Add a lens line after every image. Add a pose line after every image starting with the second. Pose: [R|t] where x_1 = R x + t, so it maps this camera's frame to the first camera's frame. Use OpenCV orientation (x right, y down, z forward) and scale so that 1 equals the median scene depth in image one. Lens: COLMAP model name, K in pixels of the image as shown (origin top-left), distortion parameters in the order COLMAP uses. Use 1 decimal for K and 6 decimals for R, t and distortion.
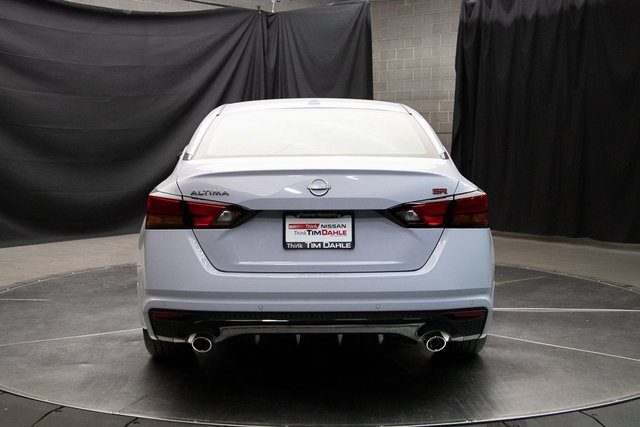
lens RADIAL K [[879.1, 0, 320.0], [0, 879.1, 213.5], [0, 0, 1]] dist [0.010907, 0.067571]
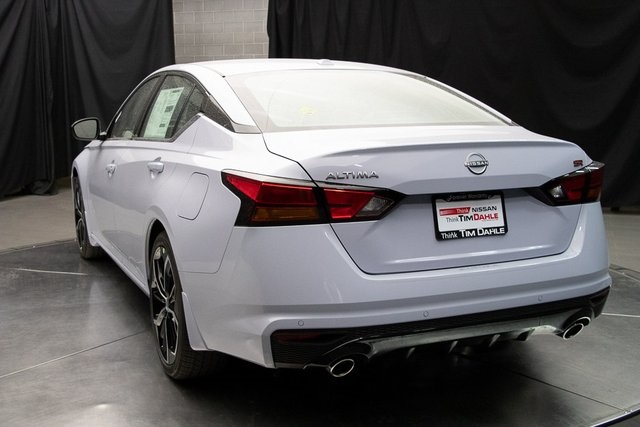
lens RADIAL K [[820.5, 0, 320.0], [0, 820.5, 213.5], [0, 0, 1]] dist [0.014483, 0.049072]
pose [[0.907623, -0.061587, 0.415243, -0.455975], [0.043224, 0.997633, 0.053487, -0.030312], [-0.417554, -0.030598, 0.908137, 0.346551]]
